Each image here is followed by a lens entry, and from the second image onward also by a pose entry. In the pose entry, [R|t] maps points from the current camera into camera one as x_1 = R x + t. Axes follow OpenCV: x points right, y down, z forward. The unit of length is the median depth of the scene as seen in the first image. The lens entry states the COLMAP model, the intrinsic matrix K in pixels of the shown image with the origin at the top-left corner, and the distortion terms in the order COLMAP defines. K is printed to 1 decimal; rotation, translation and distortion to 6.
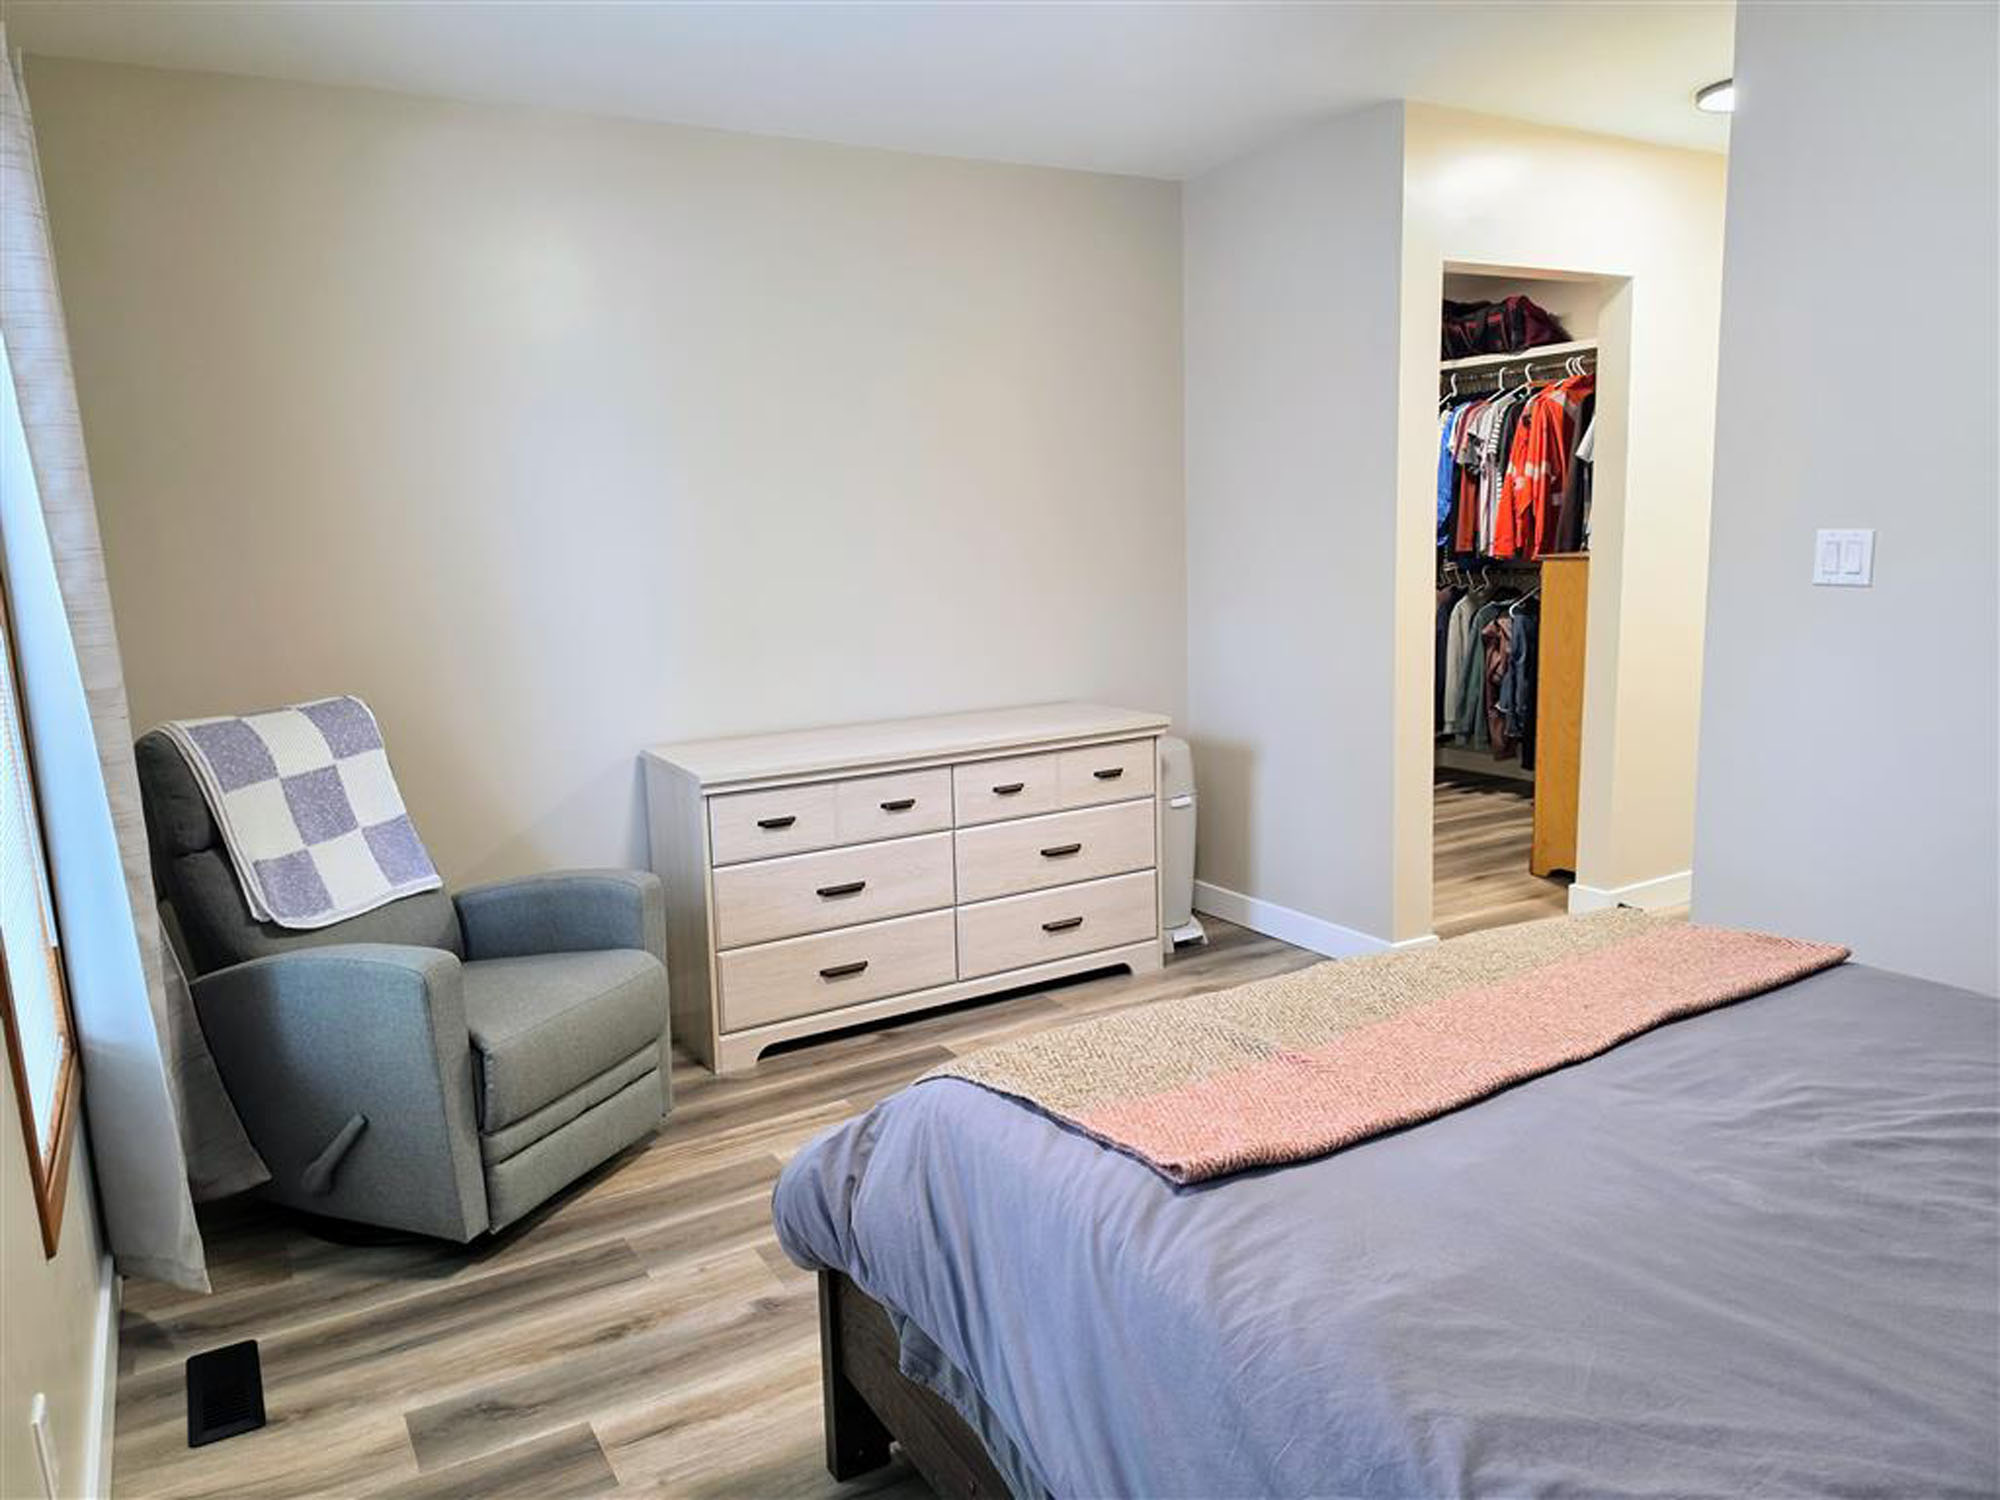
lens RADIAL K [[1379.6, 0, 1001.7], [0, 1379.6, 755.9], [0, 0, 1]] dist [0.078444, -0.089307]
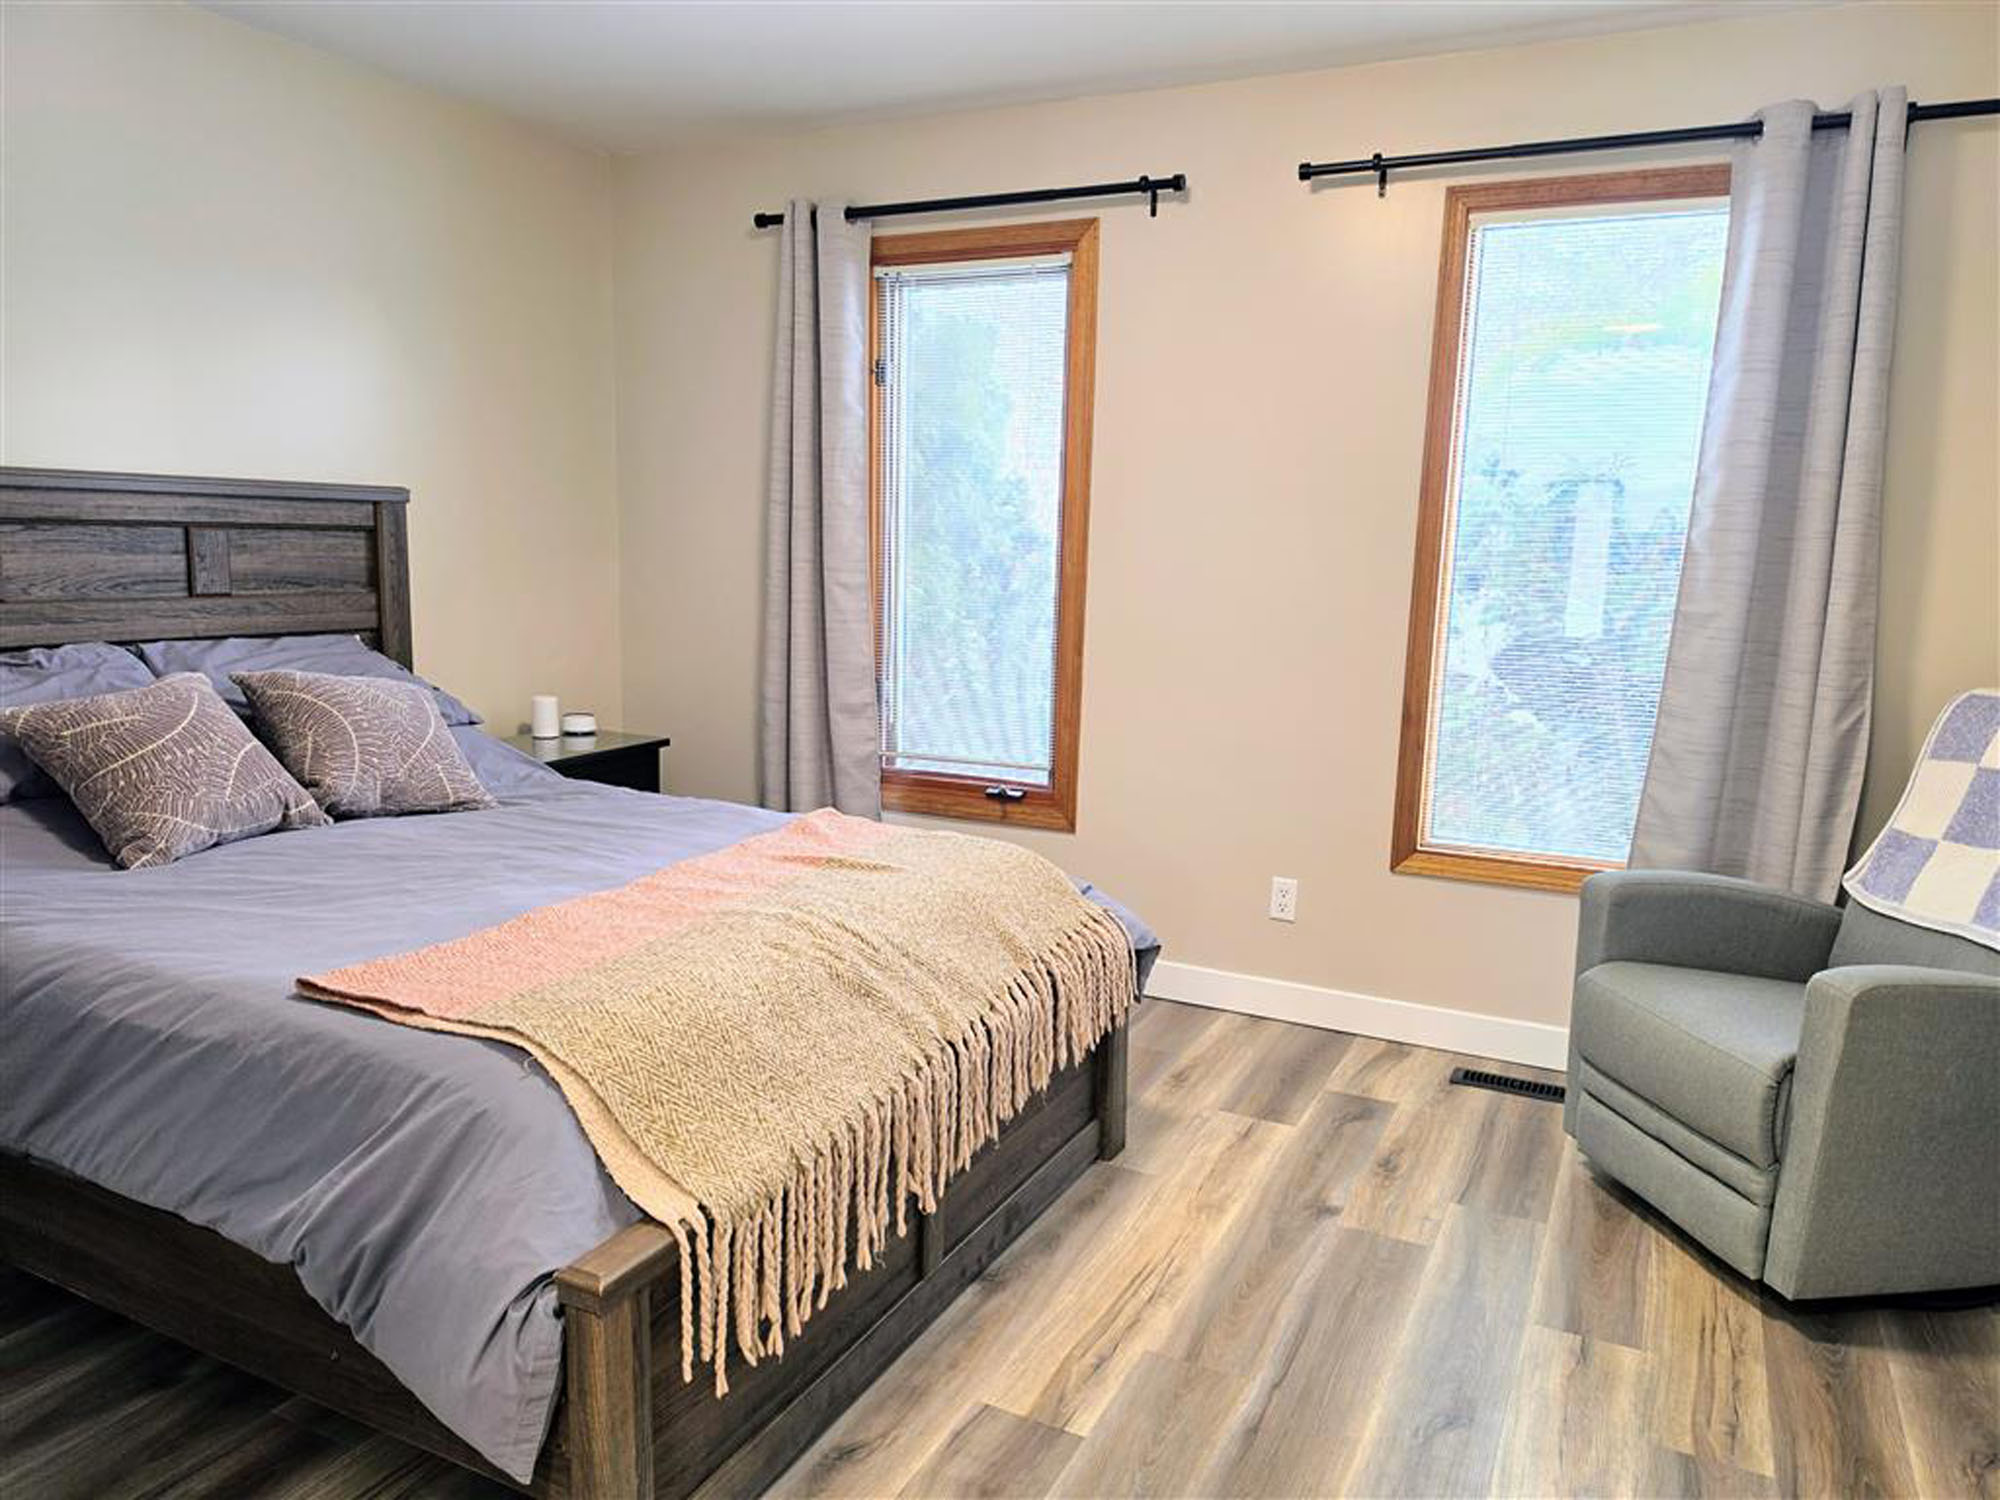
lens RADIAL K [[1379.6, 0, 999.6], [0, 1379.6, 753.0], [0, 0, 1]] dist [0.078444, -0.089307]
pose [[-0.837216, 0.100619, -0.537536, 0.608962], [-0.083048, 0.948136, 0.306824, -0.262374], [0.540530, 0.301519, -0.785438, 1.656822]]
